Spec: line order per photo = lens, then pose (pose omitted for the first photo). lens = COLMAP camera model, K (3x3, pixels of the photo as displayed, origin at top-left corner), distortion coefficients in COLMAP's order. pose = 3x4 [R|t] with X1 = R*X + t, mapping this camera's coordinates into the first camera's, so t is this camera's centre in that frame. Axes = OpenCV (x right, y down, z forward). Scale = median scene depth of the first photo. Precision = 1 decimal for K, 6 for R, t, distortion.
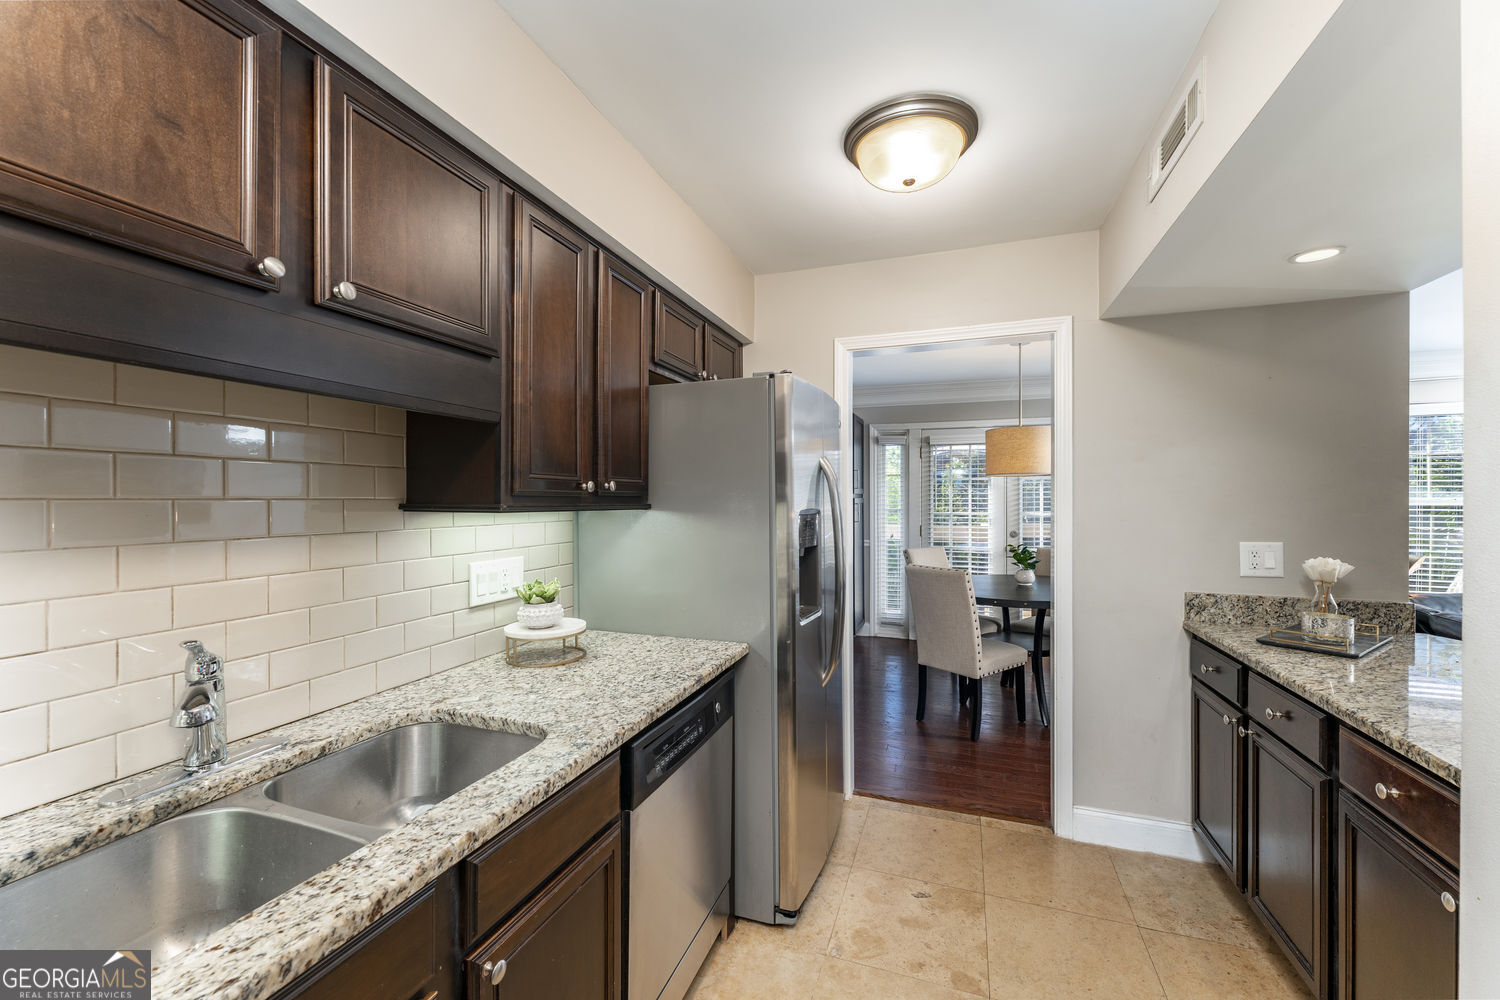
lens RADIAL K [[594.3, 0, 743.4], [0, 594.3, 478.6], [0, 0, 1]] dist [-0.000679, -0.000135]
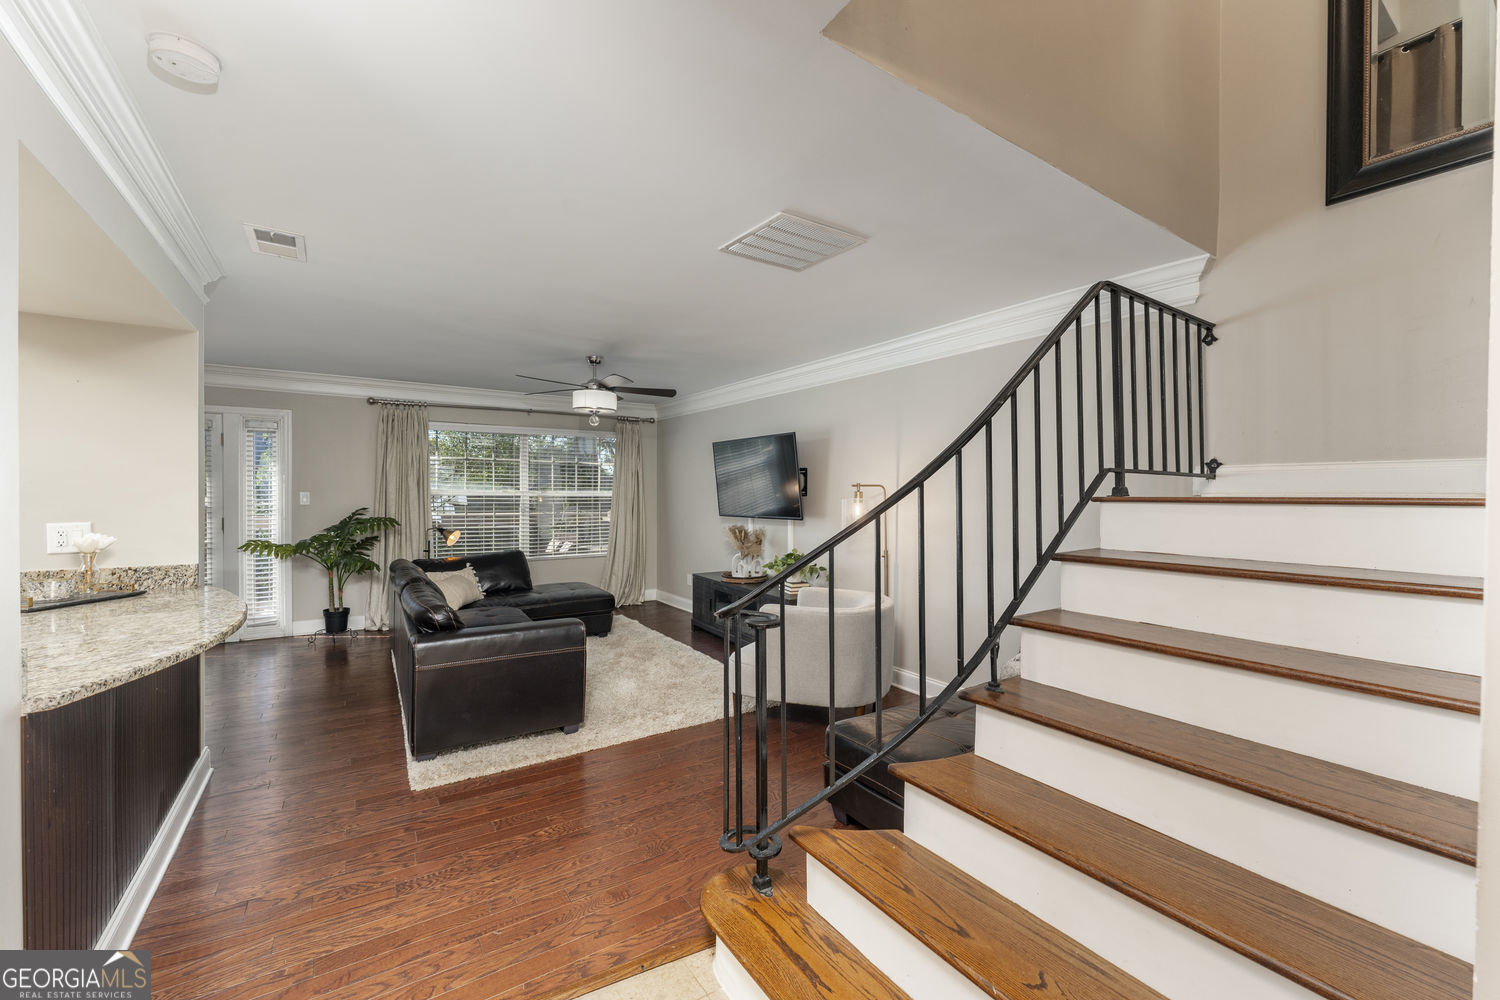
lens RADIAL K [[596.0, 0, 744.8], [0, 596.0, 491.0], [0, 0, 1]] dist [-0.001518, -0.000110]
pose [[0.600239, 0.007617, 0.799784, 0.749804], [-0.032760, 0.999350, 0.015069, -0.017432], [-0.799149, -0.035246, 0.600098, -0.771194]]
